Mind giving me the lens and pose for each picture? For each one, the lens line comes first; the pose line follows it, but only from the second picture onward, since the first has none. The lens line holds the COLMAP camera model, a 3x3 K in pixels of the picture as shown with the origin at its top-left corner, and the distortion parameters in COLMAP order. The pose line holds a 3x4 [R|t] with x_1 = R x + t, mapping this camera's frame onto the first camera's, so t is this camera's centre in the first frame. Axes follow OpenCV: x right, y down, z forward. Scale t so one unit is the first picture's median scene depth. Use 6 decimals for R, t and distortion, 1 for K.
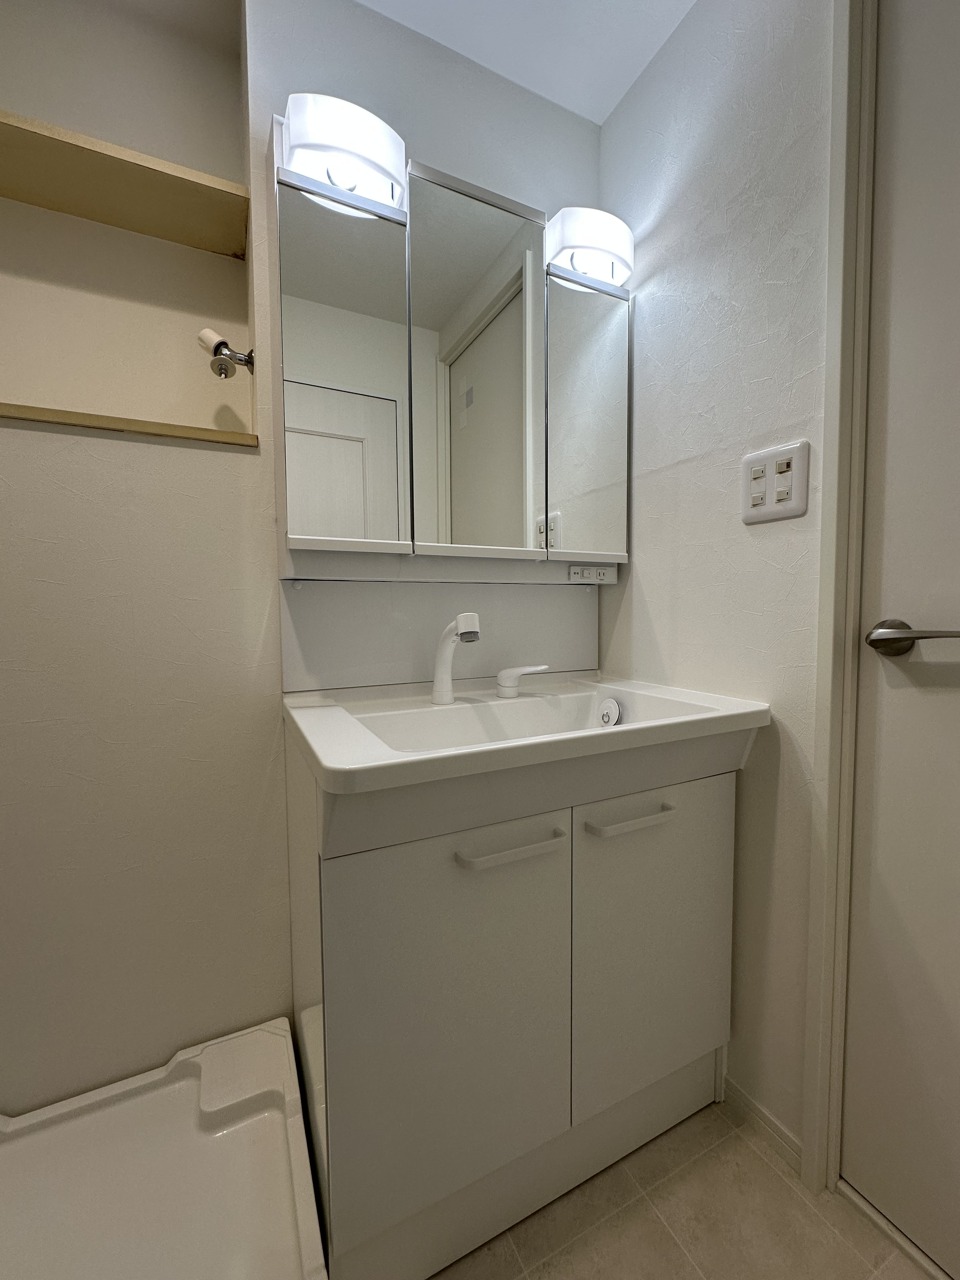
lens RADIAL K [[507.9, 0, 478.4], [0, 507.9, 639.8], [0, 0, 1]] dist [-0.000674, -0.000231]
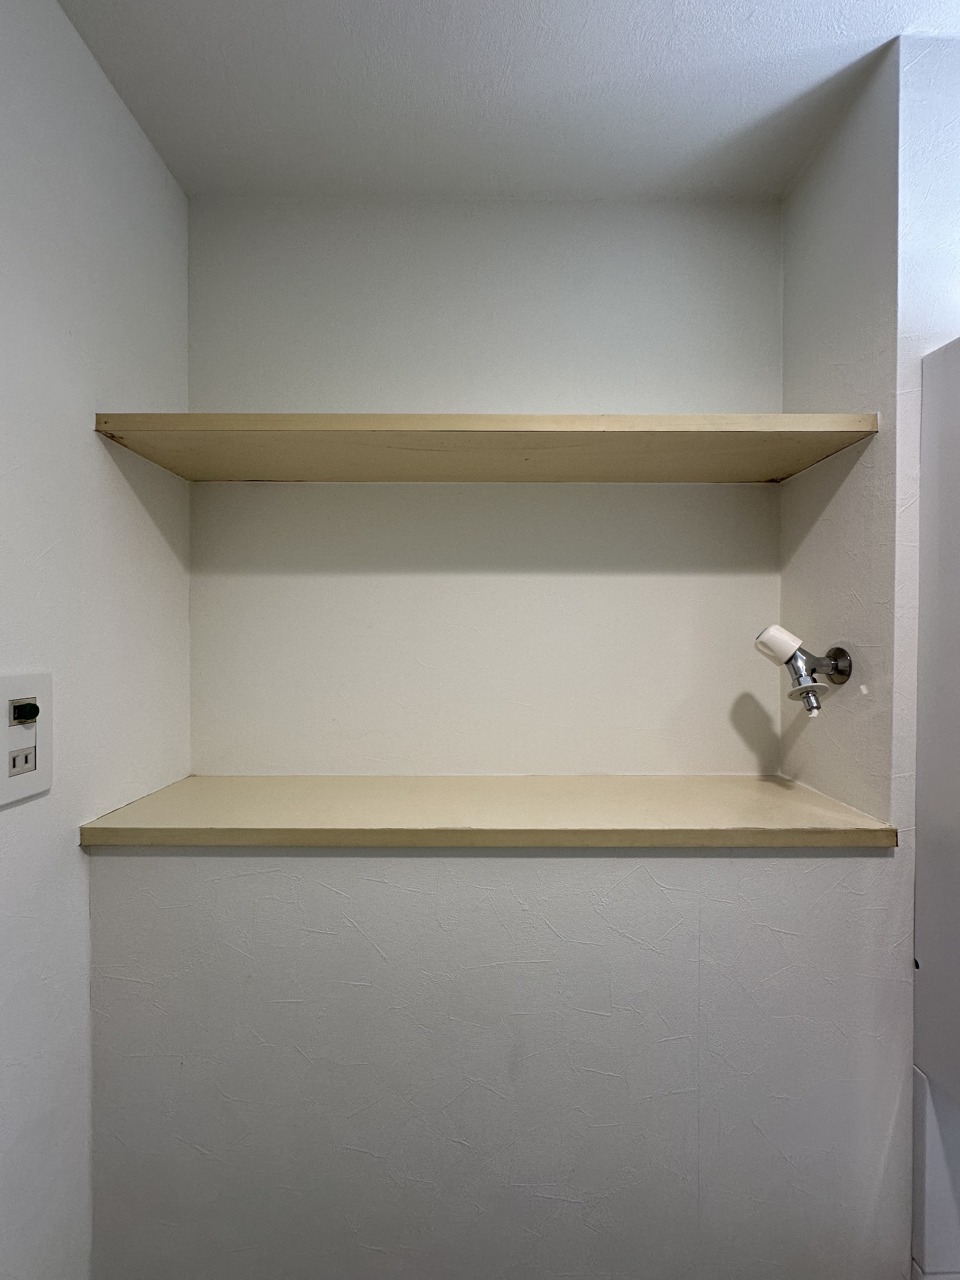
lens RADIAL K [[507.9, 0, 482.7], [0, 507.9, 639.0], [0, 0, 1]] dist [-0.000674, -0.000231]
pose [[0.895752, 0.014374, -0.444323, -0.581020], [-0.037701, 0.998333, -0.043709, -0.555715], [0.442953, 0.055904, 0.894800, 0.249344]]
